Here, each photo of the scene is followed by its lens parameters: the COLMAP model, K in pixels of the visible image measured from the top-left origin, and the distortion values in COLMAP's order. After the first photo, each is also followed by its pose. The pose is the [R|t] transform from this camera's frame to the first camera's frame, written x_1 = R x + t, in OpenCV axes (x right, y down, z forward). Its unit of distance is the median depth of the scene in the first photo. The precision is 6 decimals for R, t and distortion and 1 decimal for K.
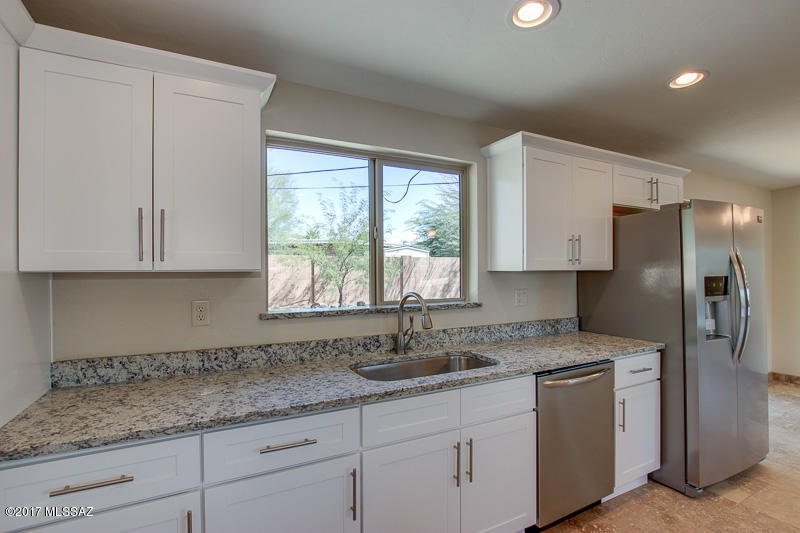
lens RADIAL K [[374.8, 0, 400.0], [0, 374.8, 266.5], [0, 0, 1]] dist [-0.021291, 0.000653]
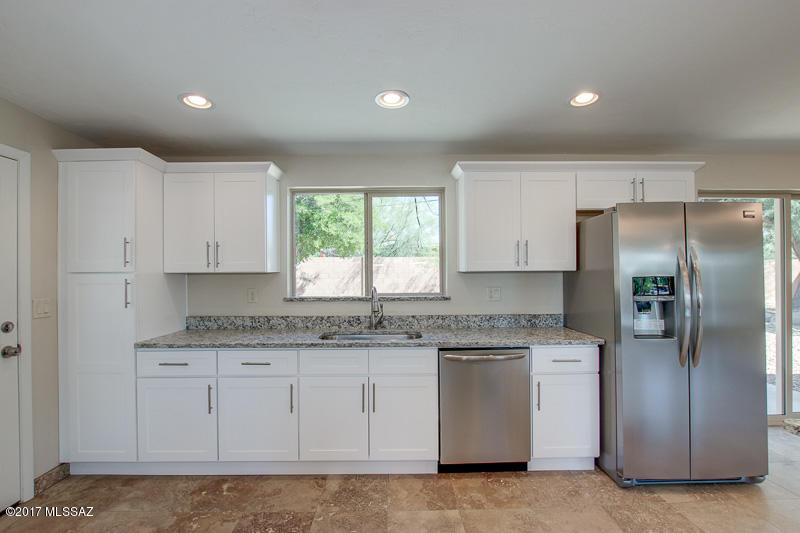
lens RADIAL K [[374.8, 0, 400.0], [0, 374.8, 266.5], [0, 0, 1]] dist [-0.021291, 0.000653]
pose [[0.896691, -0.005843, -0.442618, 0.732073], [0.007673, 0.999968, 0.002345, -0.010747], [0.442590, -0.005499, 0.896707, -0.236747]]
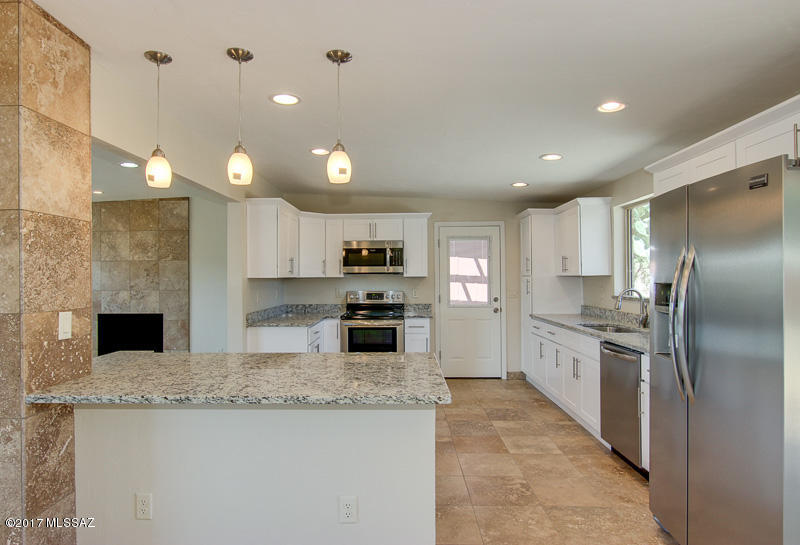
lens RADIAL K [[475.3, 0, 400.0], [0, 475.3, 272.5], [0, 0, 1]] dist [0.003293, 0.000580]
pose [[-0.468771, 0.000893, -0.883320, 2.258327], [0.024130, 0.999639, -0.011794, -0.000737], [0.882990, -0.026843, -0.468623, 1.058917]]
